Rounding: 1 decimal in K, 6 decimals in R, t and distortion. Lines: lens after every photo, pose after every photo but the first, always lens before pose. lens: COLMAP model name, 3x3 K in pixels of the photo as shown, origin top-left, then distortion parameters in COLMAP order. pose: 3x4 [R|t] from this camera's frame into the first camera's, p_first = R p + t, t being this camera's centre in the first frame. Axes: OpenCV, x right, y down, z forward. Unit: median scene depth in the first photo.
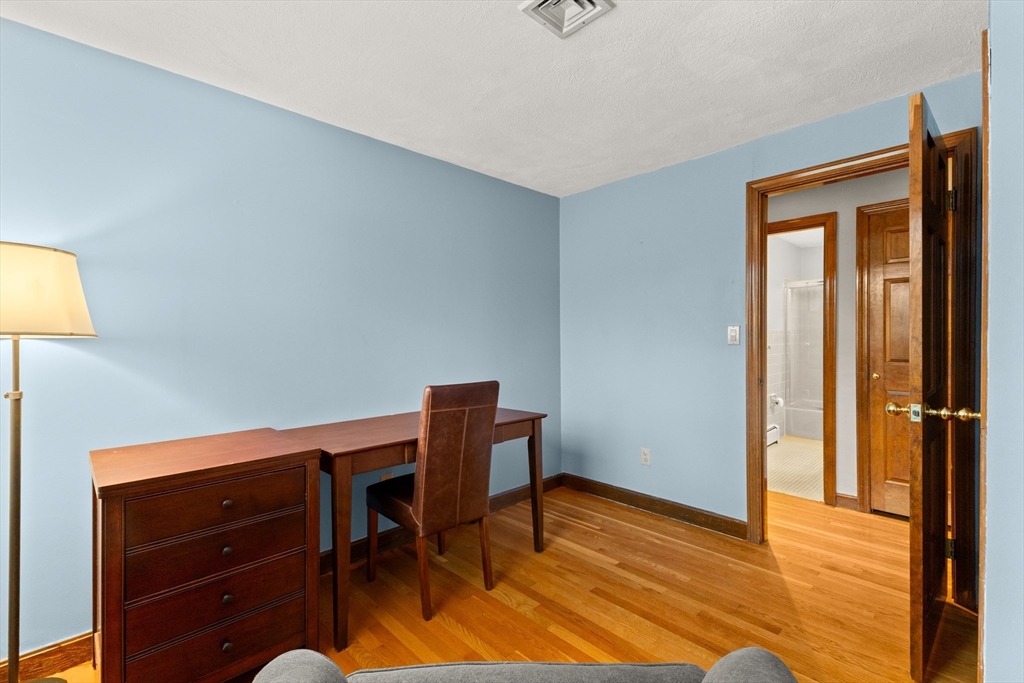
lens RADIAL K [[447.4, 0, 512.1], [0, 447.4, 341.4], [0, 0, 1]] dist [0.010166, -0.001250]
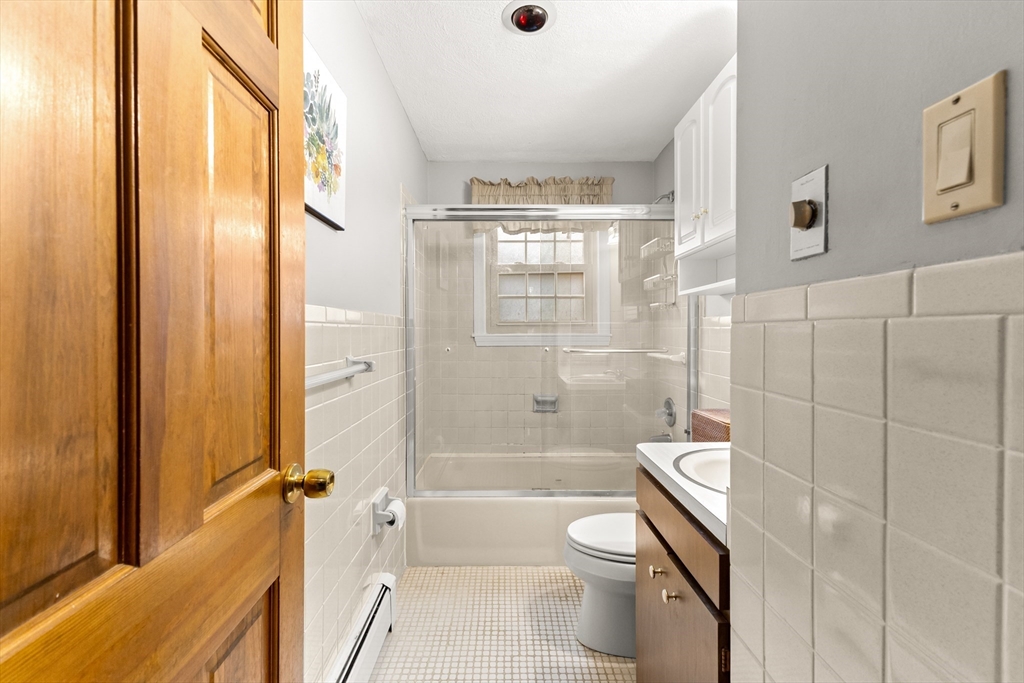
lens RADIAL K [[447.4, 0, 511.3], [0, 447.4, 338.4], [0, 0, 1]] dist [0.010166, -0.001250]
pose [[0.678823, -0.002035, 0.734299, 0.370860], [-0.000431, 0.999995, 0.003170, -0.005750], [-0.734302, -0.002468, 0.678819, 0.647539]]
